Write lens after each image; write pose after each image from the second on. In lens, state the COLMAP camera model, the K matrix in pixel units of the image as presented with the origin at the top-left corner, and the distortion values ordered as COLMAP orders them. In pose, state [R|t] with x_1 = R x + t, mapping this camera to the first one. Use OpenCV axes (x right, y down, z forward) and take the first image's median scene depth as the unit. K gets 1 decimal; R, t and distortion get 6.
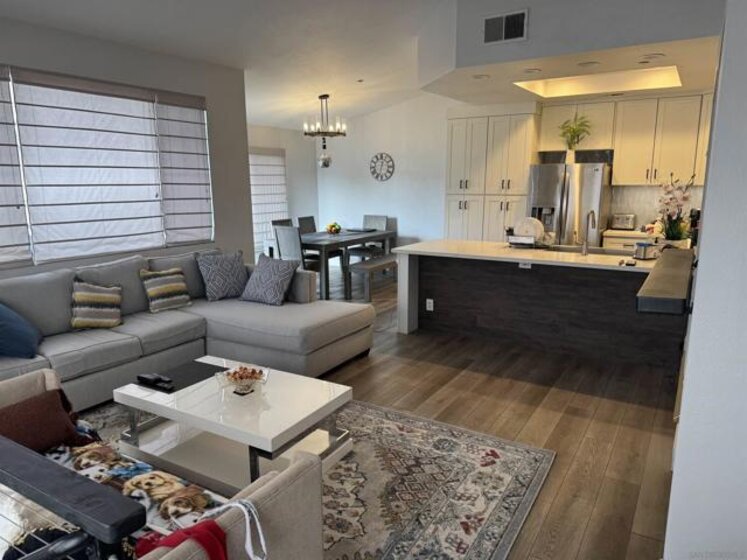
lens RADIAL K [[515.5, 0, 381.3], [0, 515.5, 281.0], [0, 0, 1]] dist [0.090322, -0.117827]
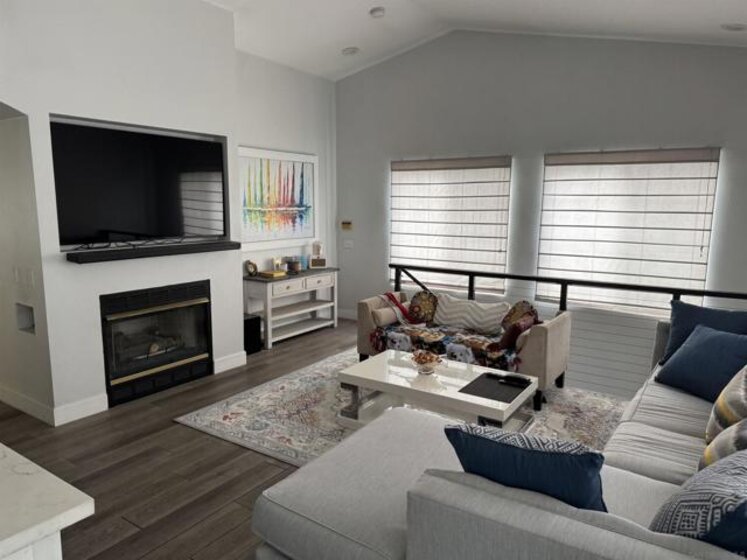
lens RADIAL K [[515.5, 0, 369.4], [0, 515.5, 284.3], [0, 0, 1]] dist [0.090322, -0.117827]
pose [[-0.998050, -0.012551, 0.061144, -0.113633], [0.009282, 0.938840, 0.344228, -0.224698], [-0.061725, 0.344124, -0.936893, 1.164767]]
